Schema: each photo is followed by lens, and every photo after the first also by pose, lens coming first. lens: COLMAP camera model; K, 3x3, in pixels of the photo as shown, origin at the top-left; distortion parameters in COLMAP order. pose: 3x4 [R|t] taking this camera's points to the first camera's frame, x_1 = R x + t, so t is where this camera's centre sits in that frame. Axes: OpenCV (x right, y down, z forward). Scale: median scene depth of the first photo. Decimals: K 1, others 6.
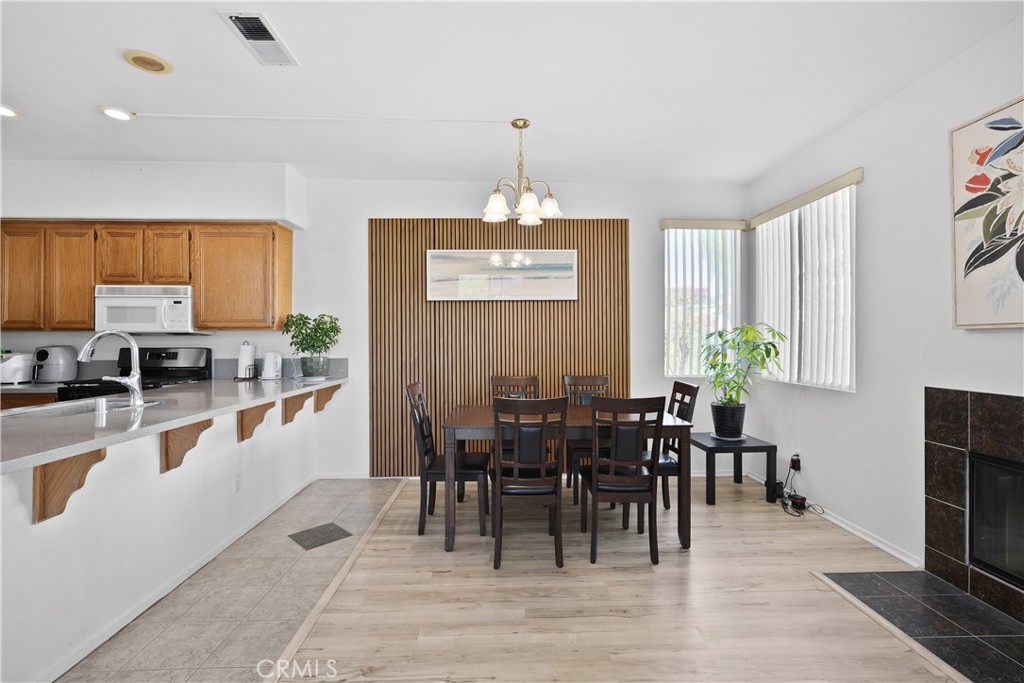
lens RADIAL K [[461.9, 0, 514.8], [0, 461.9, 334.1], [0, 0, 1]] dist [0.002442, 0.001371]
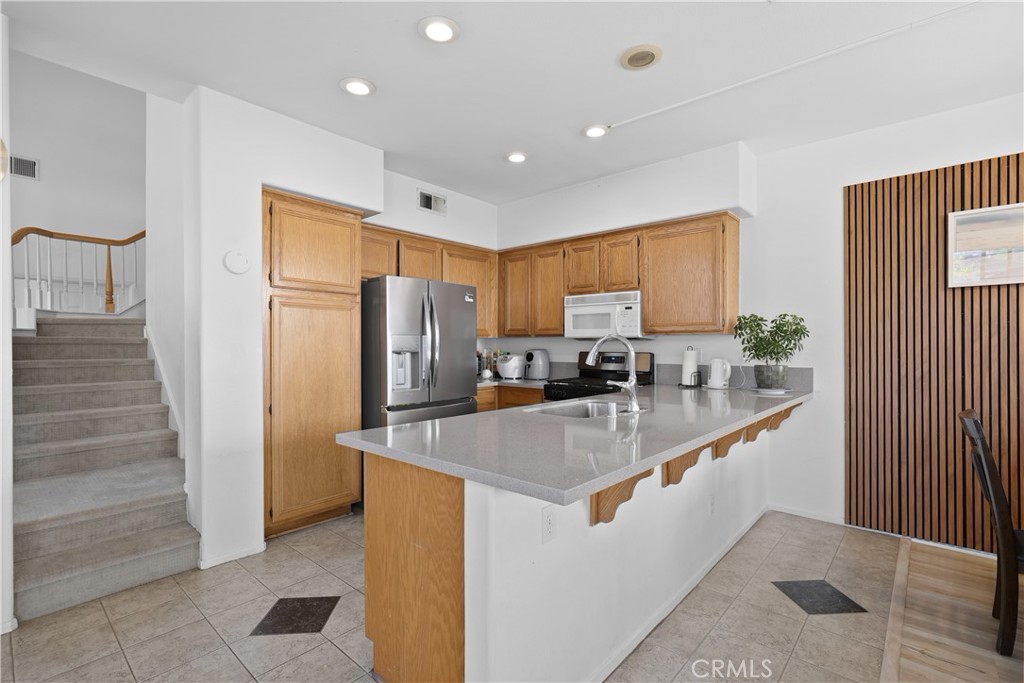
lens RADIAL K [[471.6, 0, 514.4], [0, 471.6, 344.0], [0, 0, 1]] dist [0.000775, 0.000599]
pose [[0.733134, 0.002106, -0.680081, -0.201028], [0.005523, 0.999944, 0.009051, 0.000583], [0.680062, -0.010392, 0.733081, 0.059568]]
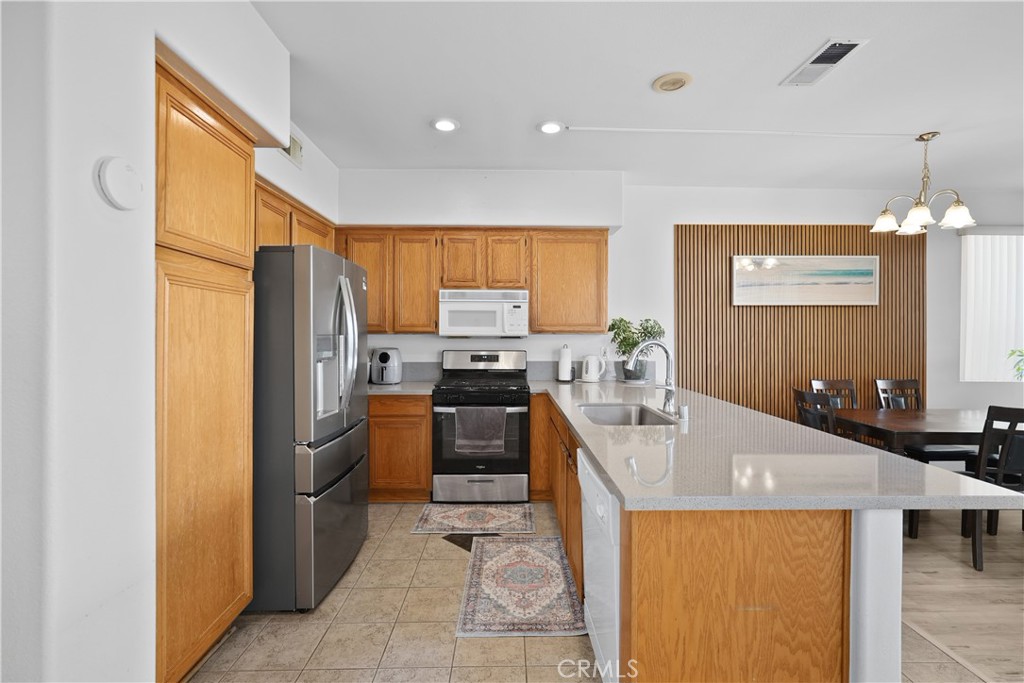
lens RADIAL K [[461.9, 0, 514.8], [0, 461.9, 334.1], [0, 0, 1]] dist [0.002442, 0.001371]
pose [[0.999966, 0.005171, -0.006476, -0.721653], [-0.005100, 0.999926, 0.011014, -0.019207], [0.006533, -0.010980, 0.999918, -0.028524]]
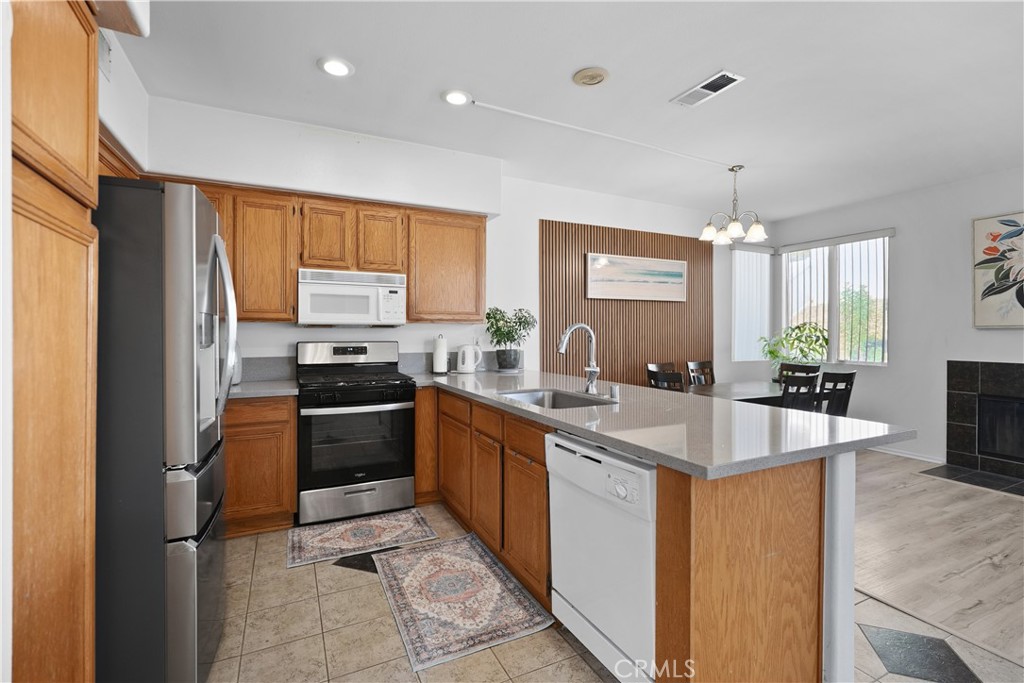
lens RADIAL K [[464.6, 0, 513.4], [0, 464.6, 332.5], [0, 0, 1]] dist [-0.000109, 0.007069]
pose [[0.906041, 0.003130, 0.423178, -0.898482], [-0.007849, 0.999925, 0.009408, 0.001549], [-0.423117, -0.011846, 0.905998, 0.055362]]
